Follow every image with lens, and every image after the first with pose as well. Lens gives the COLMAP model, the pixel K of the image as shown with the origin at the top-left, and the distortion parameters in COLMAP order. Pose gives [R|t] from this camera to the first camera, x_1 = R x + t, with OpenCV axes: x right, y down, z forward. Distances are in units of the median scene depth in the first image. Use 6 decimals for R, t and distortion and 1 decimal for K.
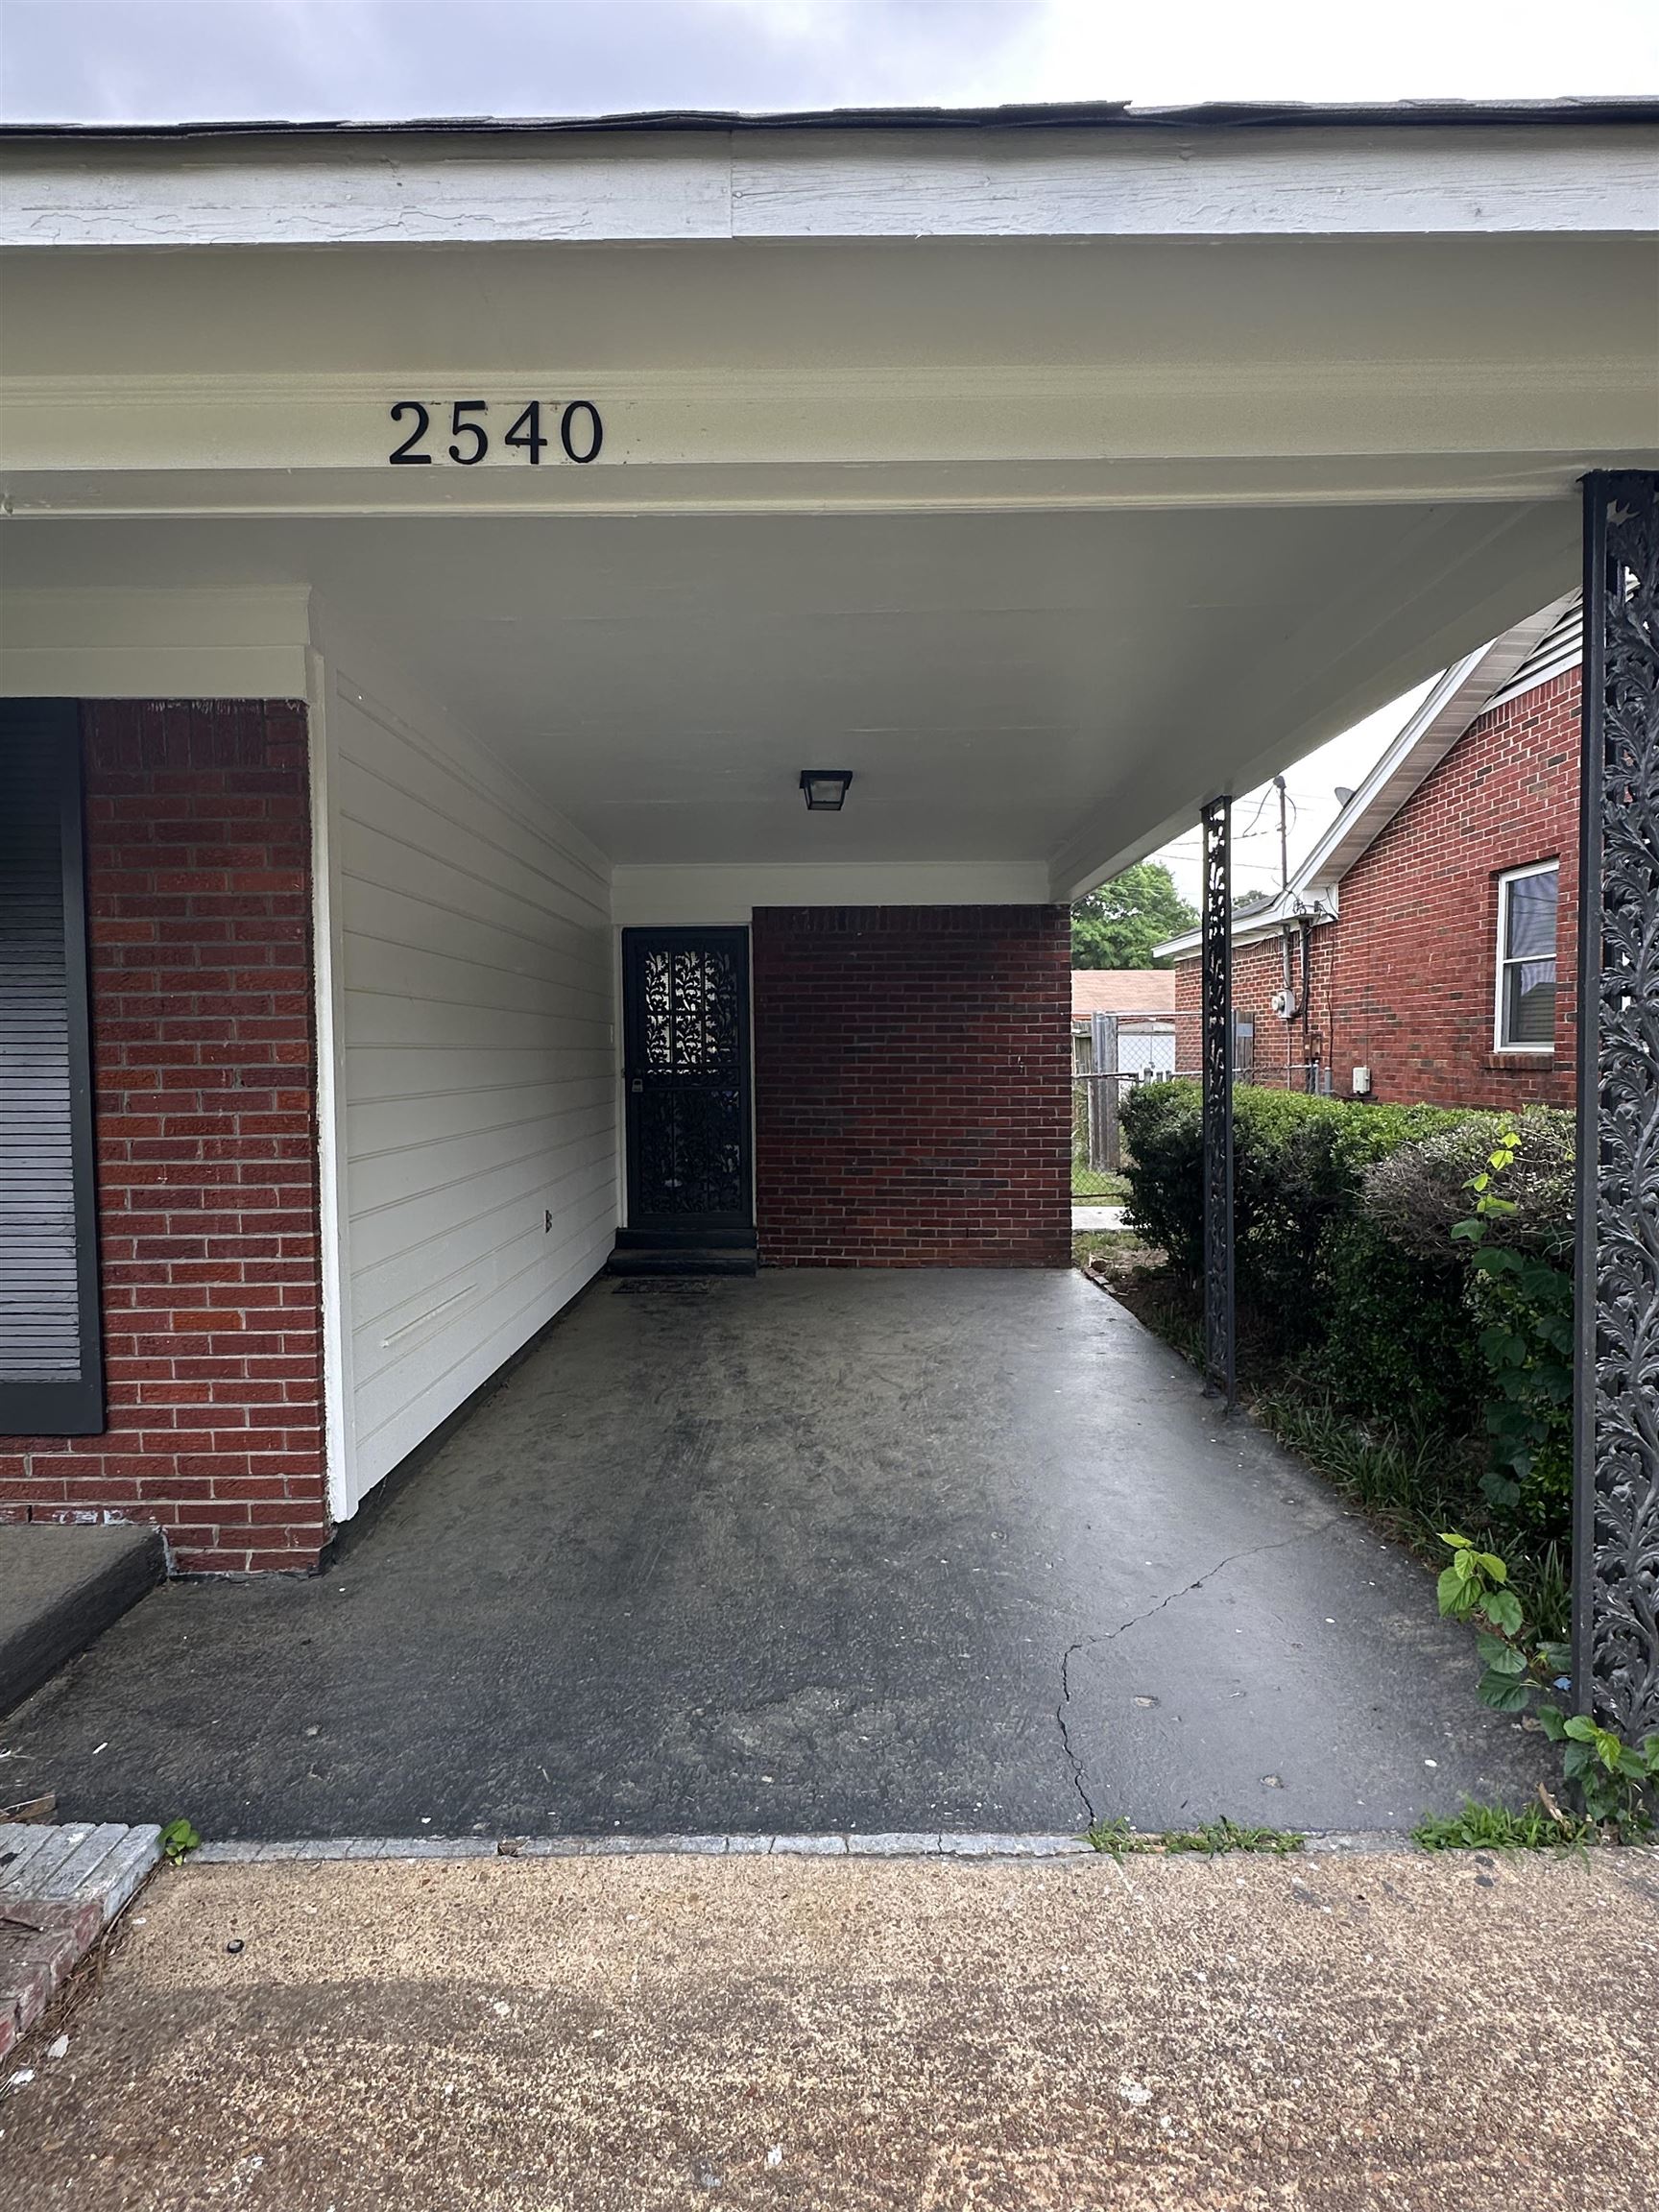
lens RADIAL K [[1168.1, 0, 829.5], [0, 1168.1, 1106.0], [0, 0, 1]] dist [0.001312, 0.000128]
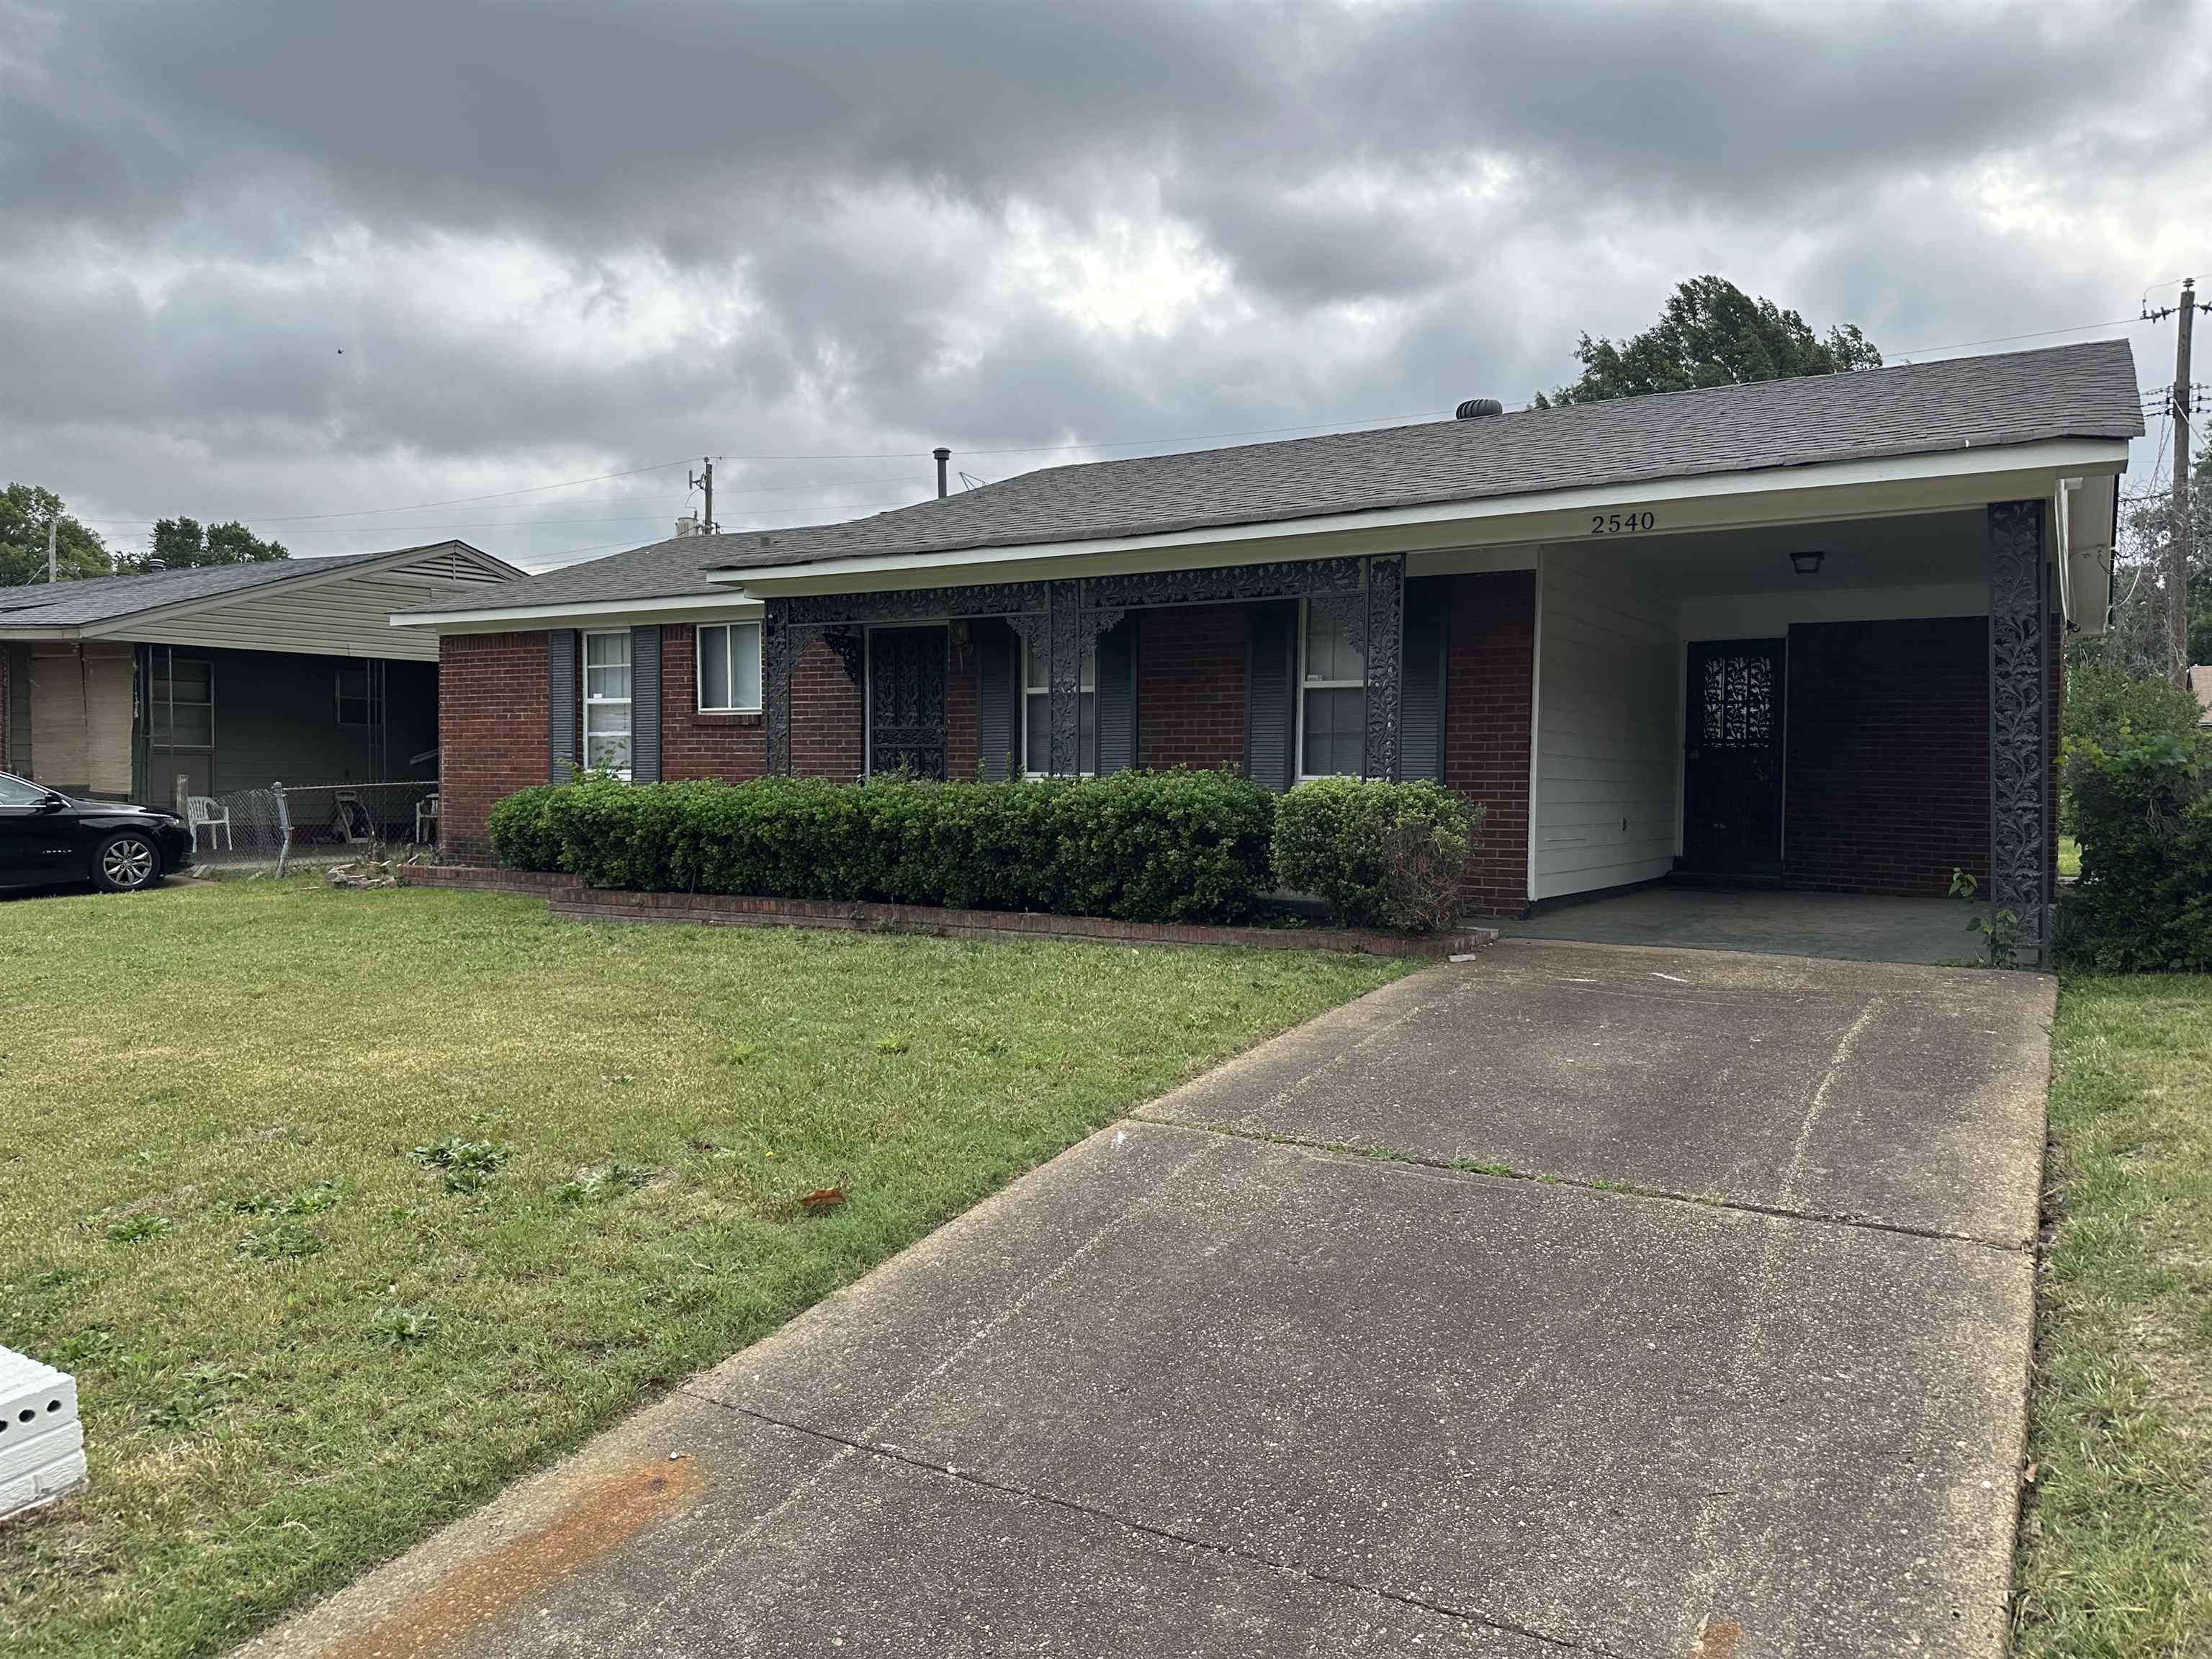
lens RADIAL K [[1364.8, 0, 1106.0], [0, 1364.8, 829.5], [0, 0, 1]] dist [0.081093, -0.205957]
pose [[0.825675, 0.039312, -0.562774, 0.293627], [-0.042441, 0.999071, 0.007523, 0.143310], [0.562547, 0.017674, 0.826576, -1.206754]]
